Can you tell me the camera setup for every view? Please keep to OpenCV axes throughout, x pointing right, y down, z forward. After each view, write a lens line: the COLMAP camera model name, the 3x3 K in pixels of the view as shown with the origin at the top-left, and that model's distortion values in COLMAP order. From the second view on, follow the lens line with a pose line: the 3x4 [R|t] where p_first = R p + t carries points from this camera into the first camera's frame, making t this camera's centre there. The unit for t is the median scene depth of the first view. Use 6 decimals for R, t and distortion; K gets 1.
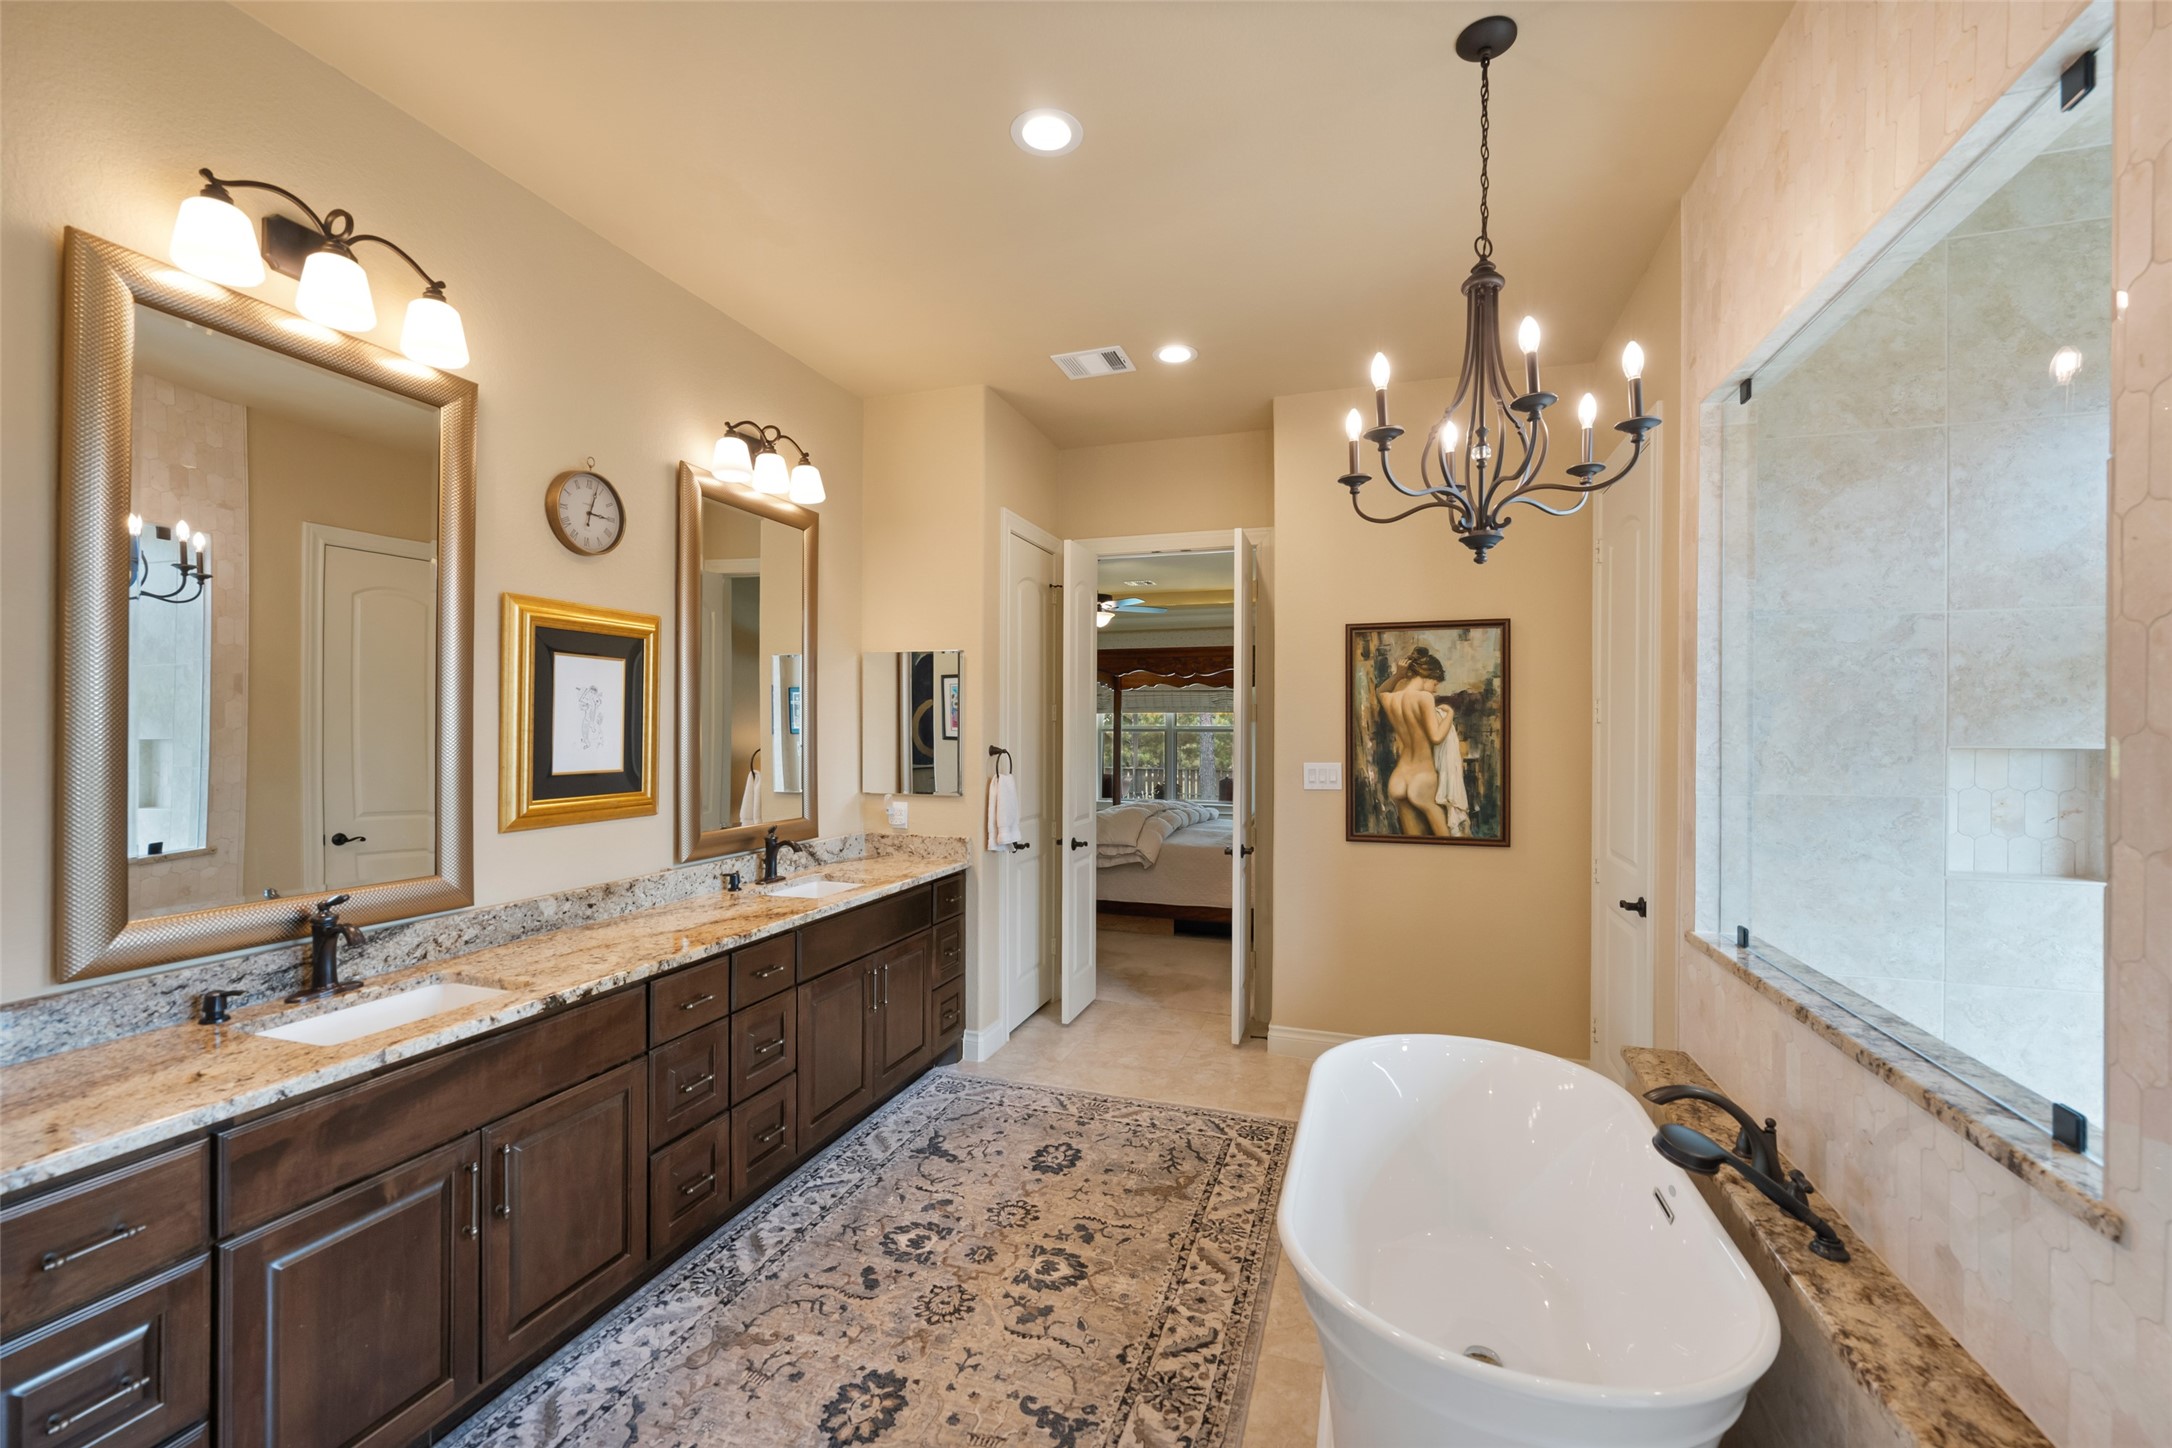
lens RADIAL K [[888.4, 0, 1088.5], [0, 888.4, 729.3], [0, 0, 1]] dist [-0.000570, -0.000004]
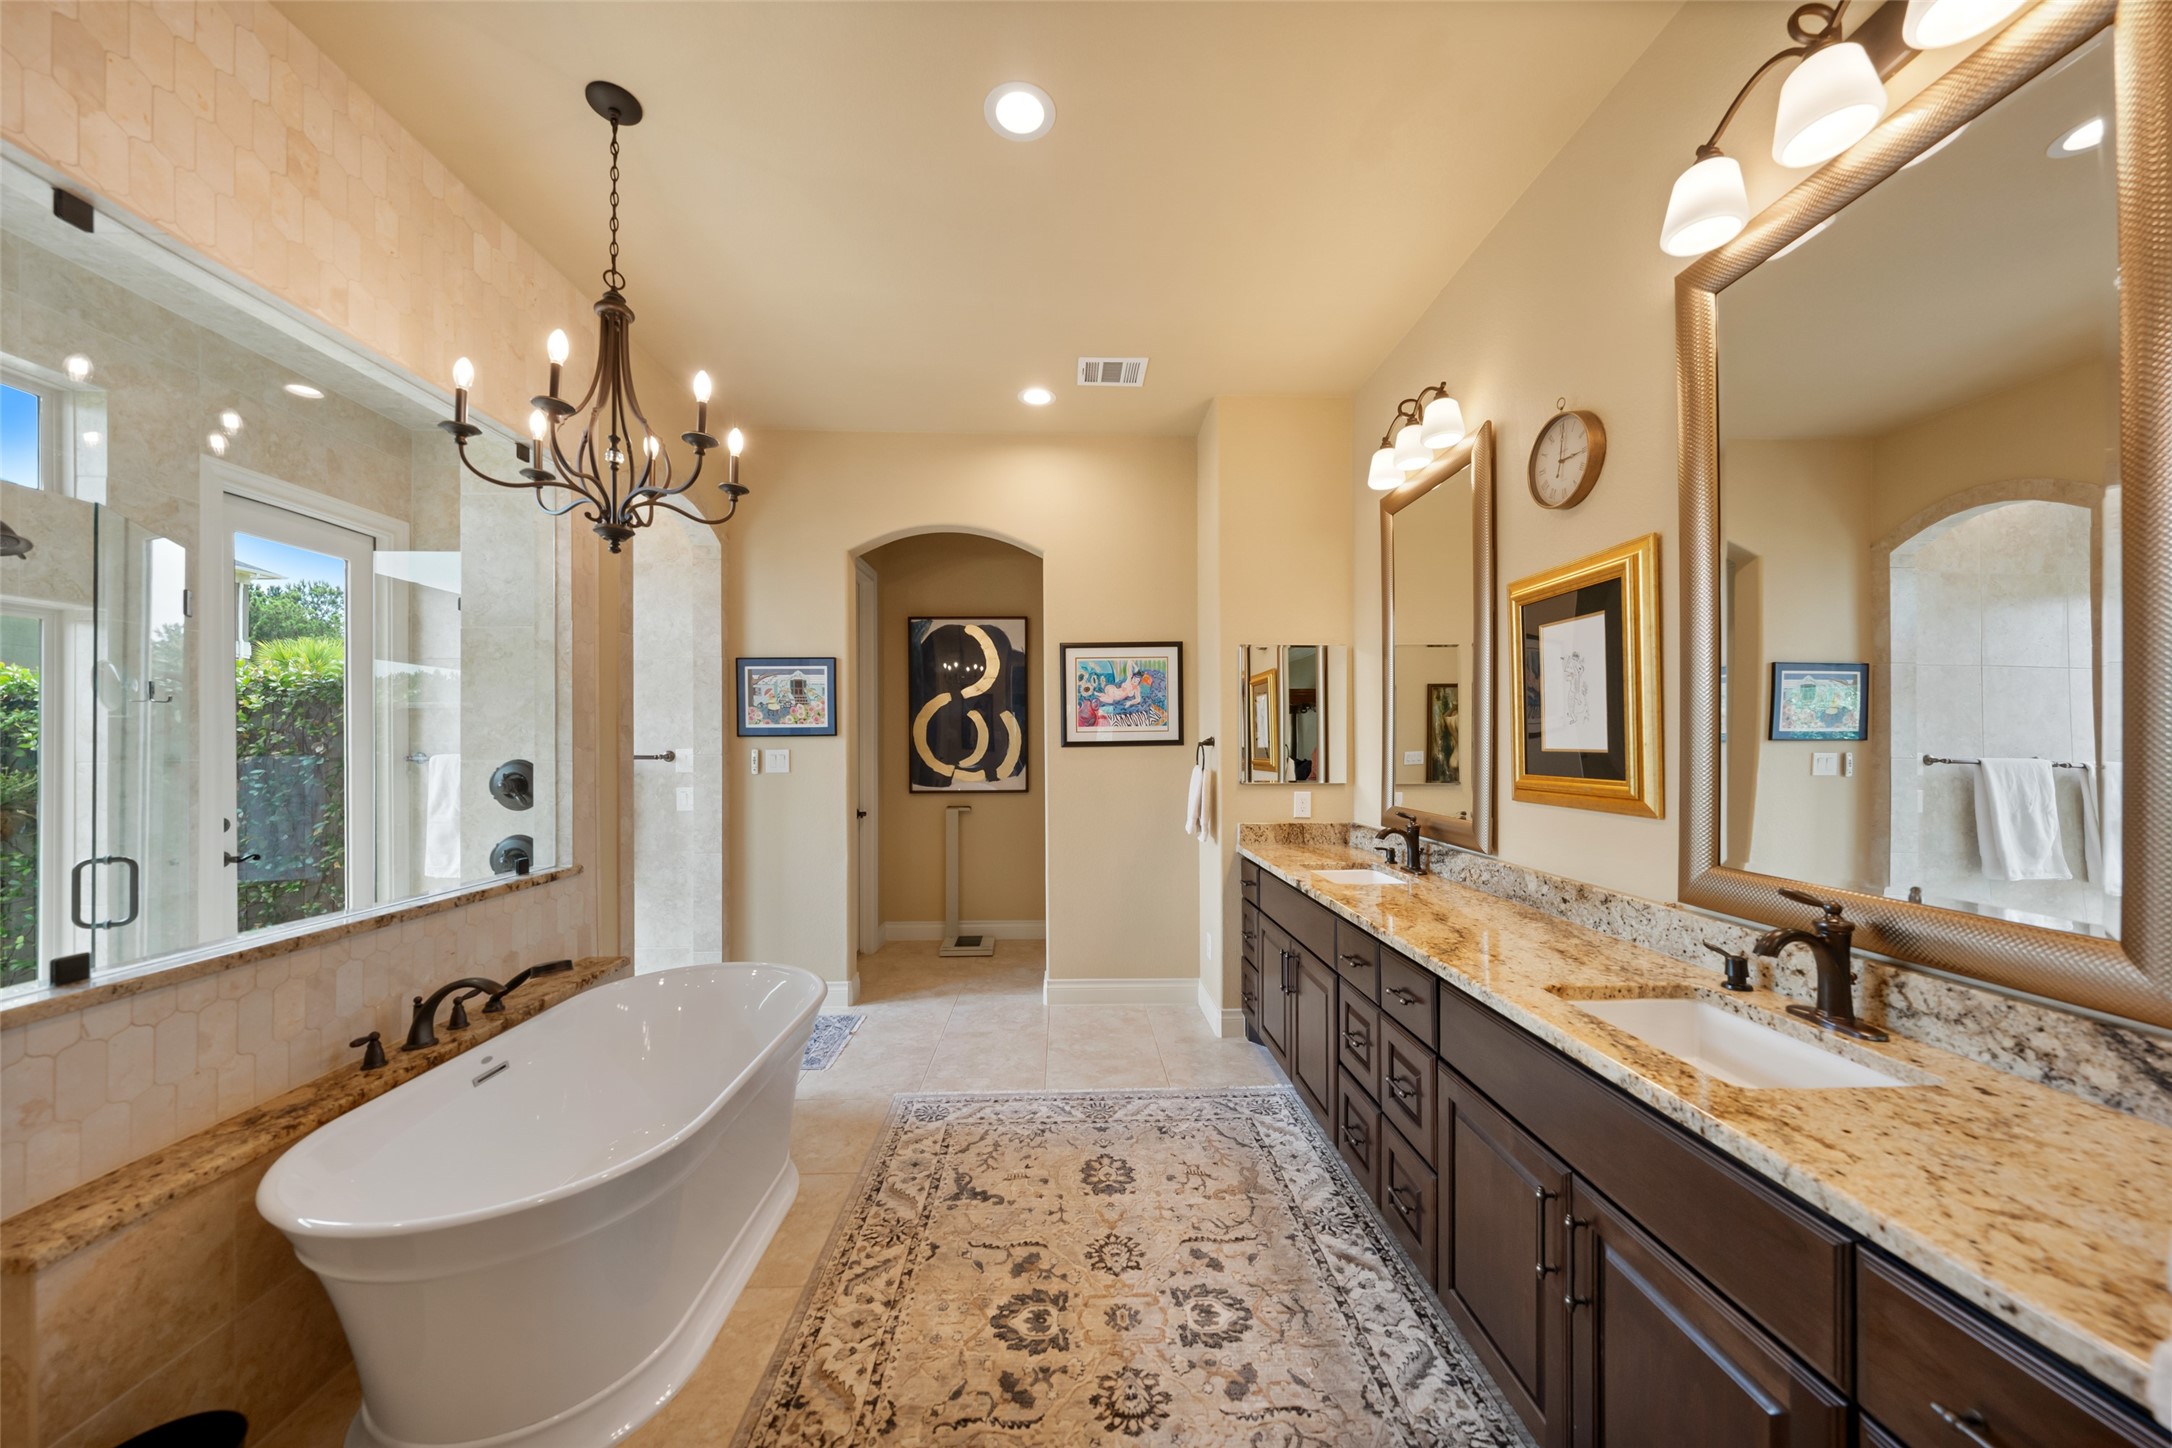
lens RADIAL K [[754.5, 0, 1090.3], [0, 754.5, 733.8], [0, 0, 1]] dist [0.000468, -0.000040]
pose [[-0.937078, -0.002602, -0.349110, 0.166453], [0.000879, 0.999951, -0.009814, 0.043191], [0.349119, -0.009504, -0.937030, 1.727364]]
